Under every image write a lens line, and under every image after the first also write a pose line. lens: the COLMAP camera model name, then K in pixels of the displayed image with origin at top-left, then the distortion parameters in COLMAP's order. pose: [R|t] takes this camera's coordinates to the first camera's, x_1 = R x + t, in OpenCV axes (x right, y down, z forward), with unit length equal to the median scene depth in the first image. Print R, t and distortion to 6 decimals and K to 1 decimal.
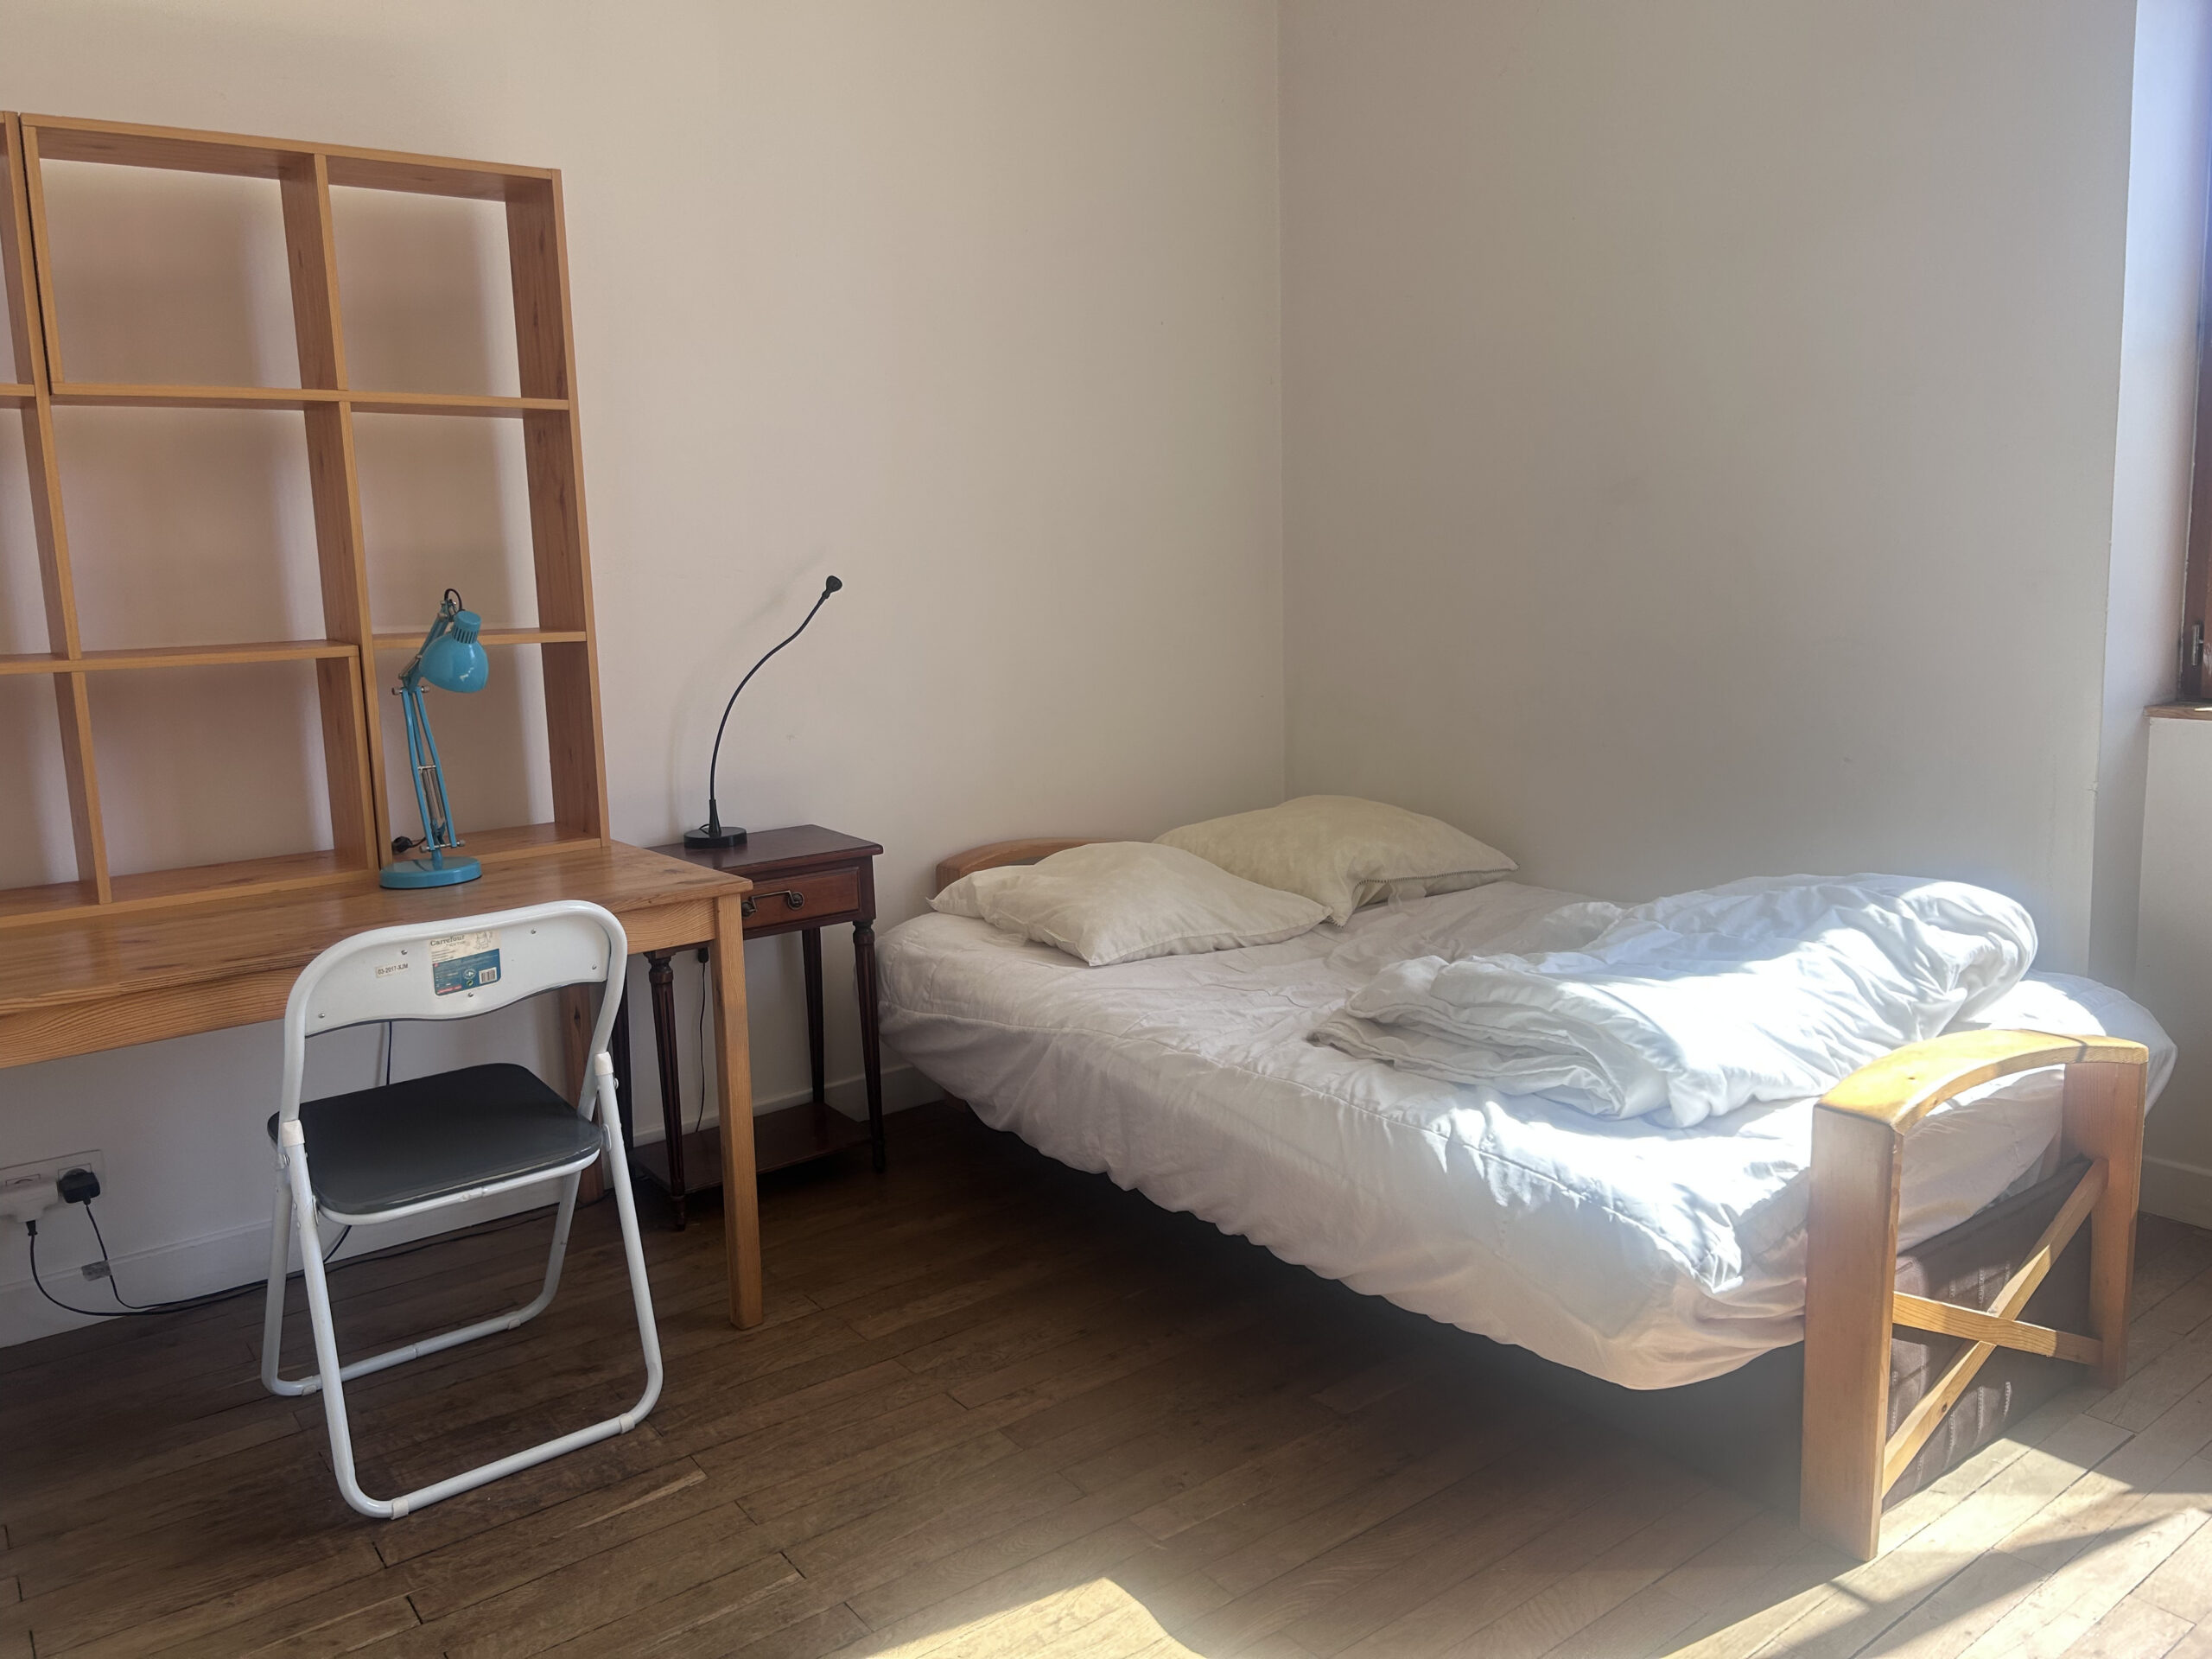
lens RADIAL K [[1647.6, 0, 1094.4], [0, 1647.6, 817.2], [0, 0, 1]] dist [0.058069, -0.069232]
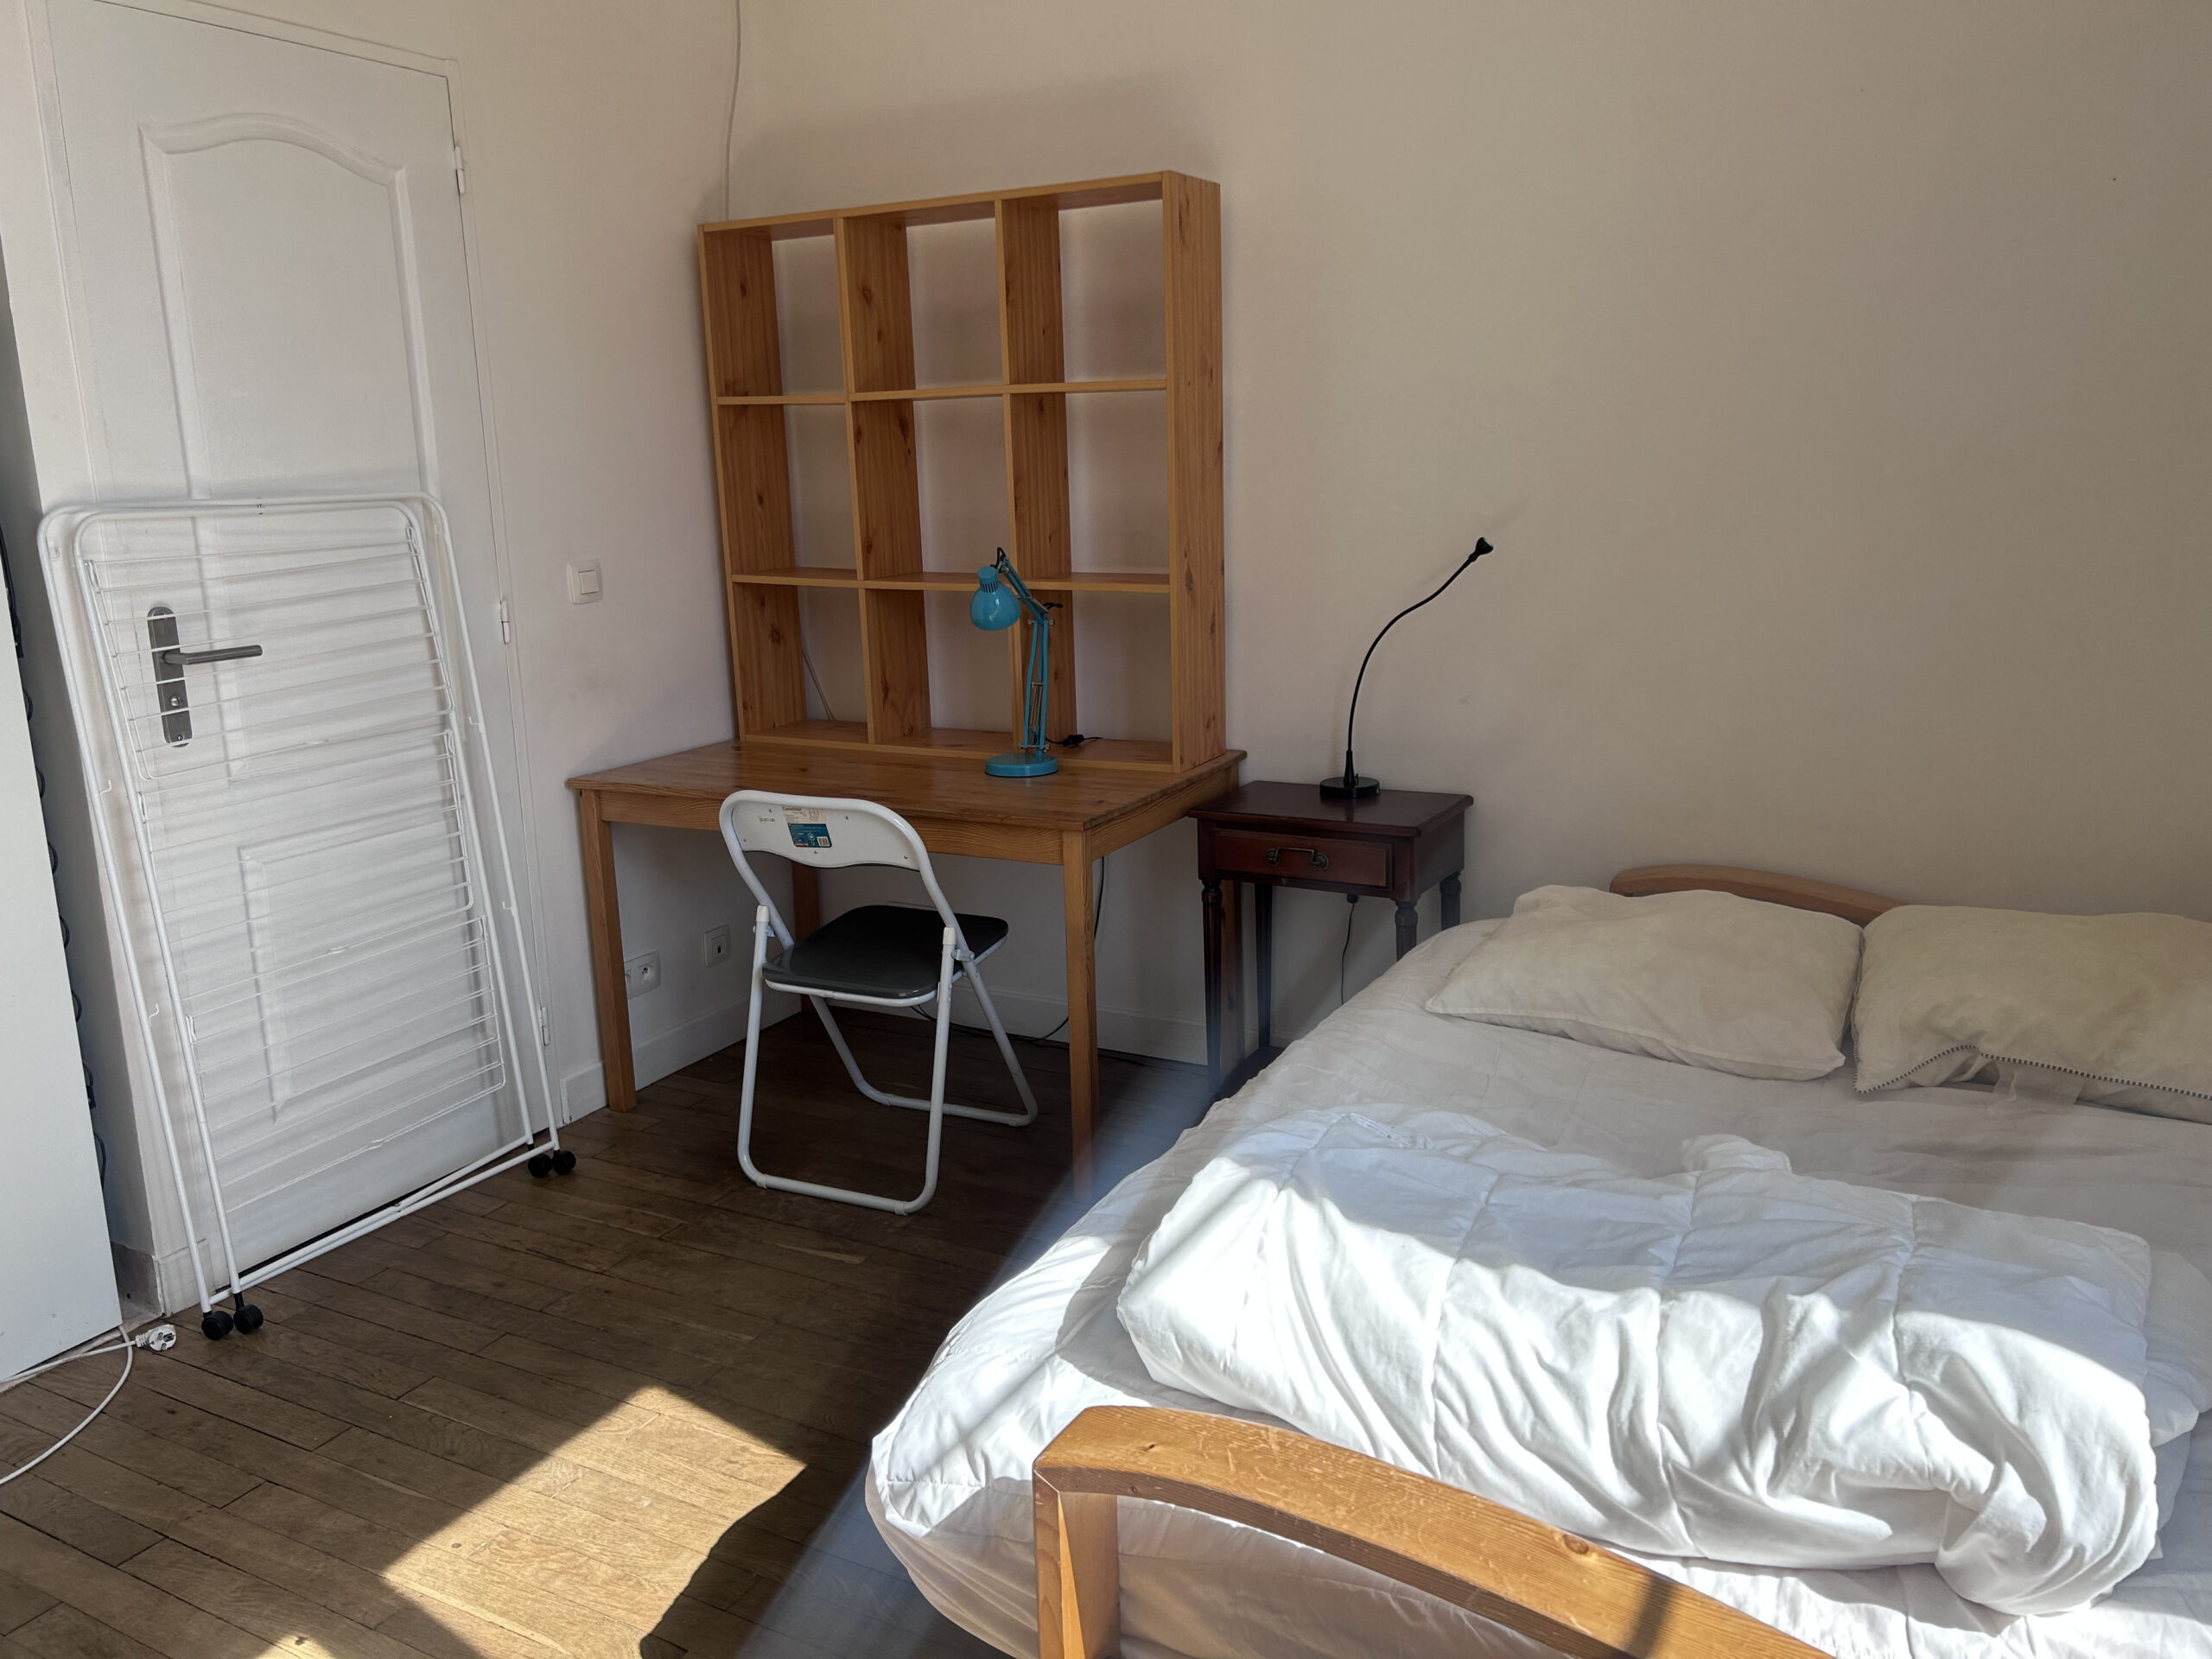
lens RADIAL K [[1647.6, 0, 1103.2], [0, 1647.6, 817.0], [0, 0, 1]] dist [0.058069, -0.069232]
pose [[0.426075, 0.211909, -0.879520, 0.786481], [-0.135488, 0.976162, 0.169558, -0.158297], [0.894485, 0.046920, 0.444630, 0.514560]]
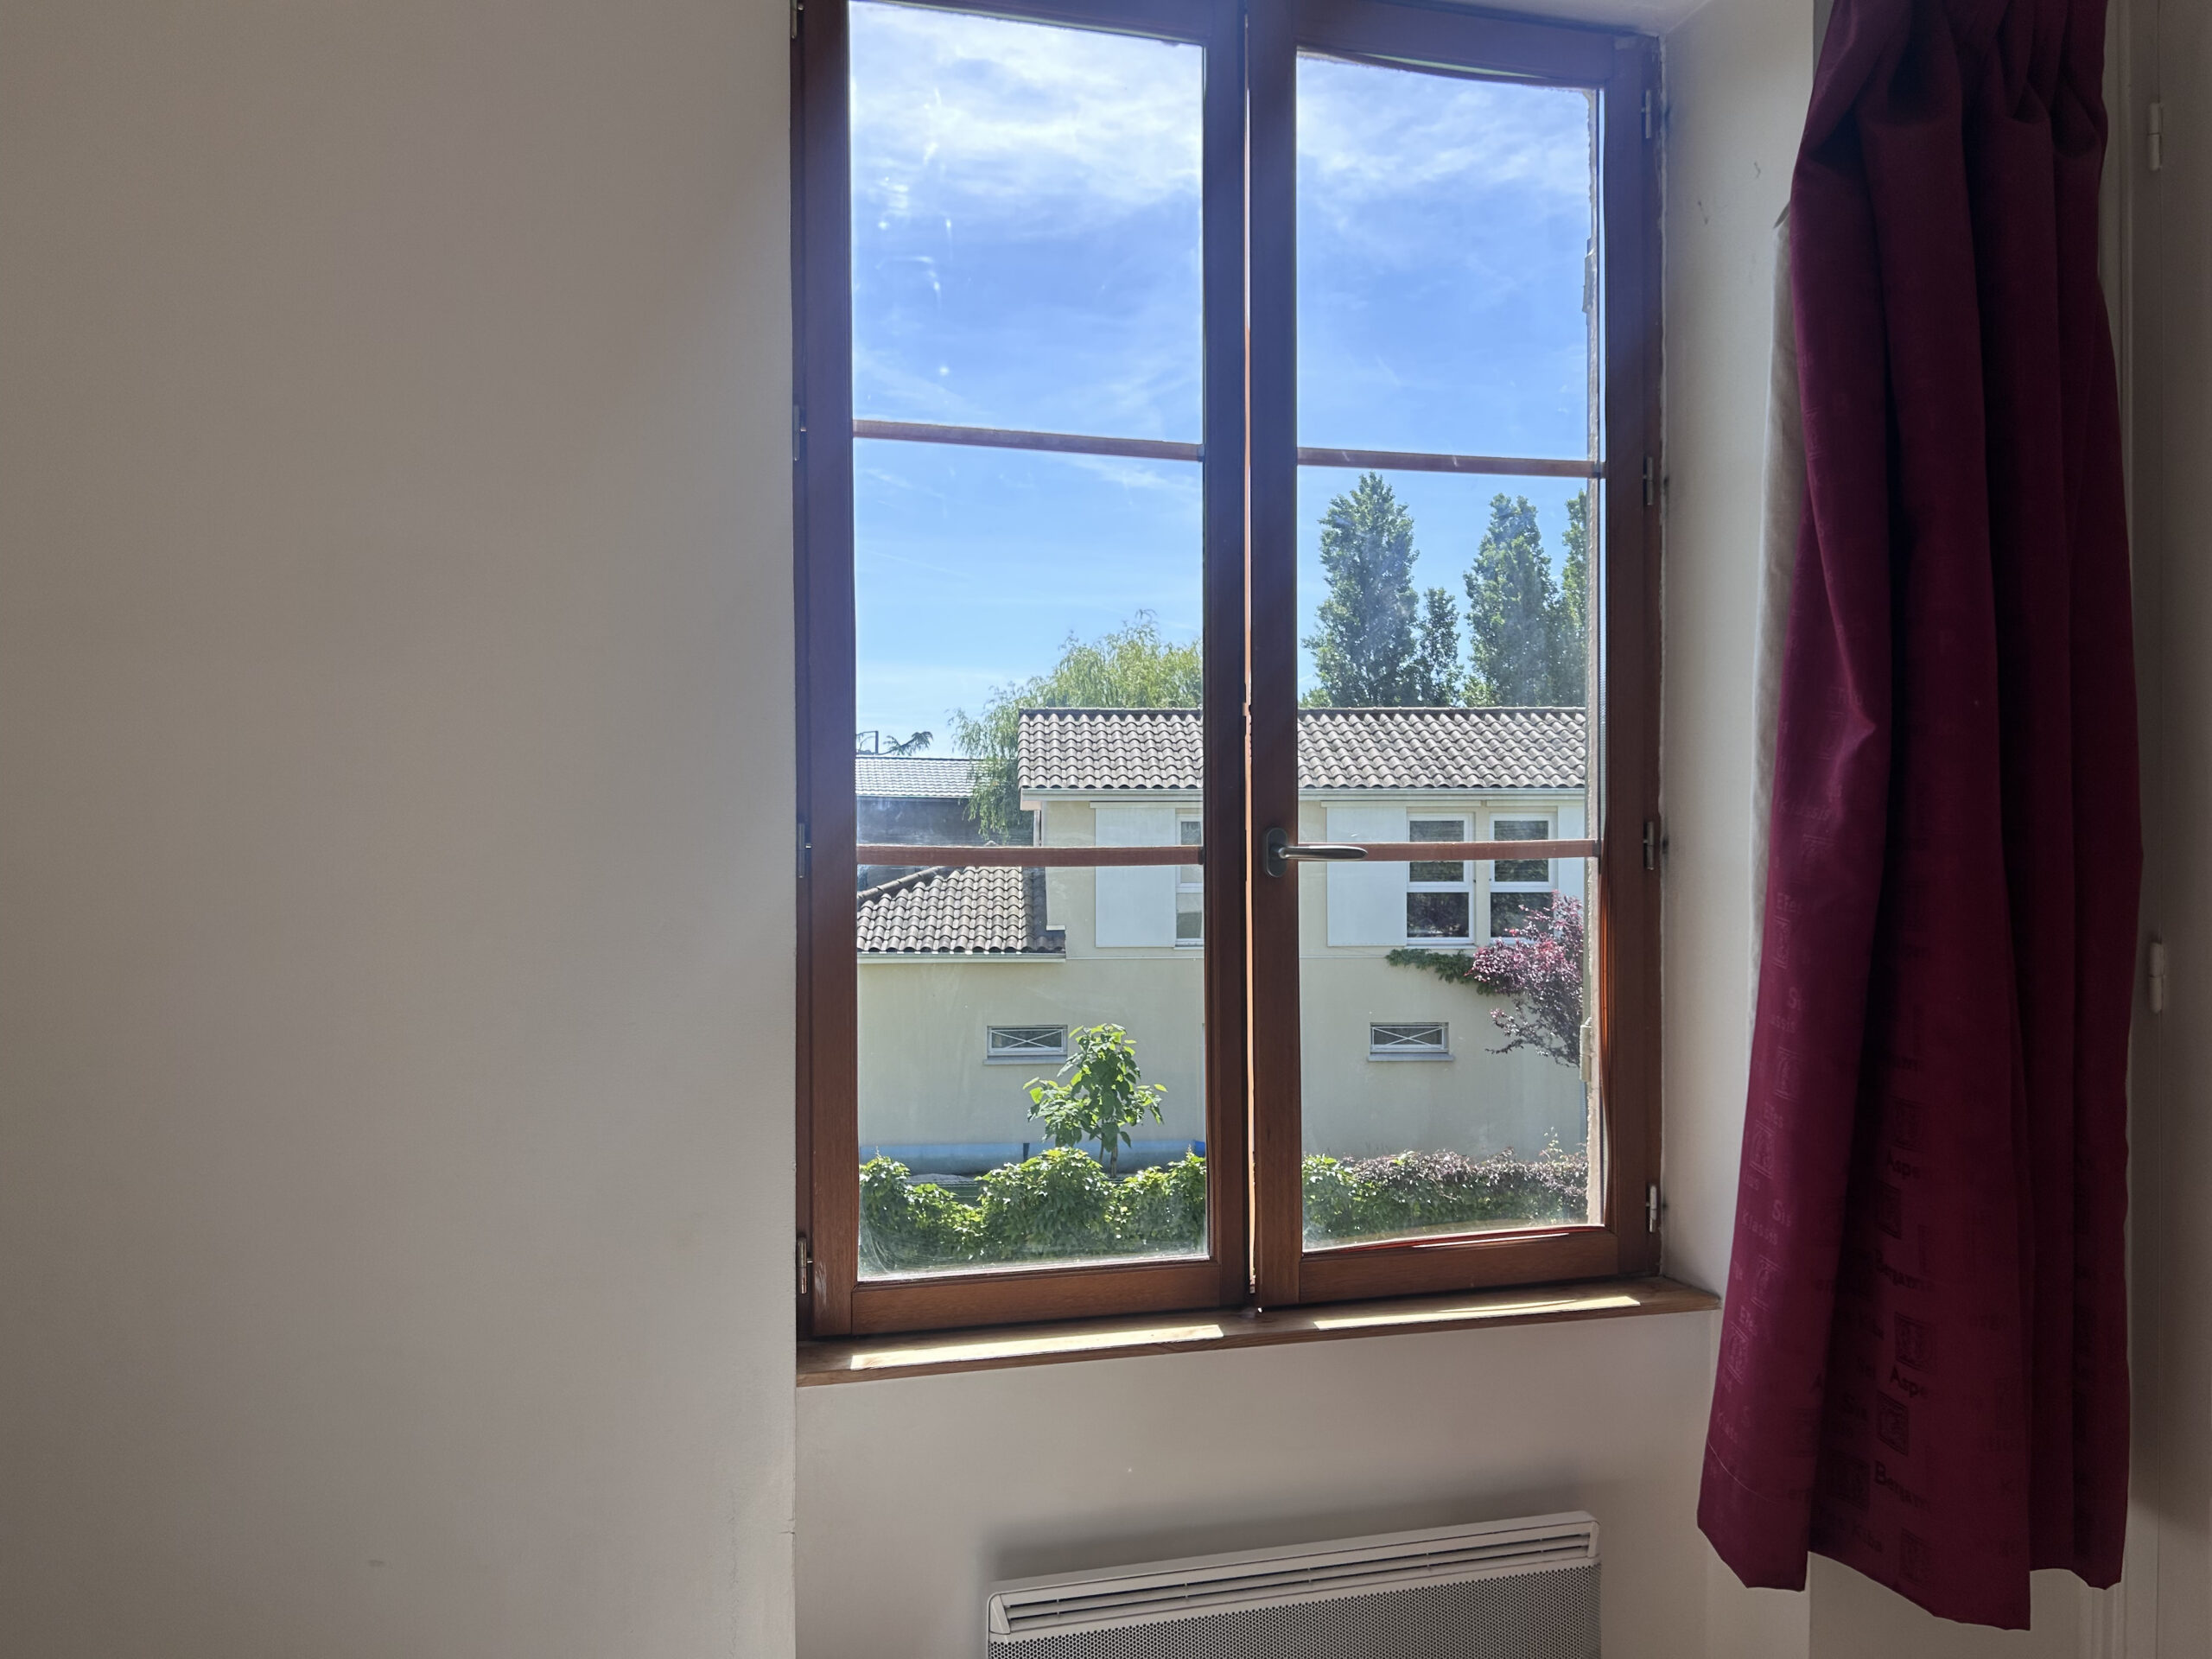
lens RADIAL K [[1647.6, 0, 1124.6], [0, 1647.6, 836.6], [0, 0, 1]] dist [0.058069, -0.069232]
pose [[0.362756, 0.025817, 0.931527, 0.012374], [0.140720, 0.986636, -0.082144, -0.237375], [-0.921198, 0.160883, 0.354275, 0.634530]]
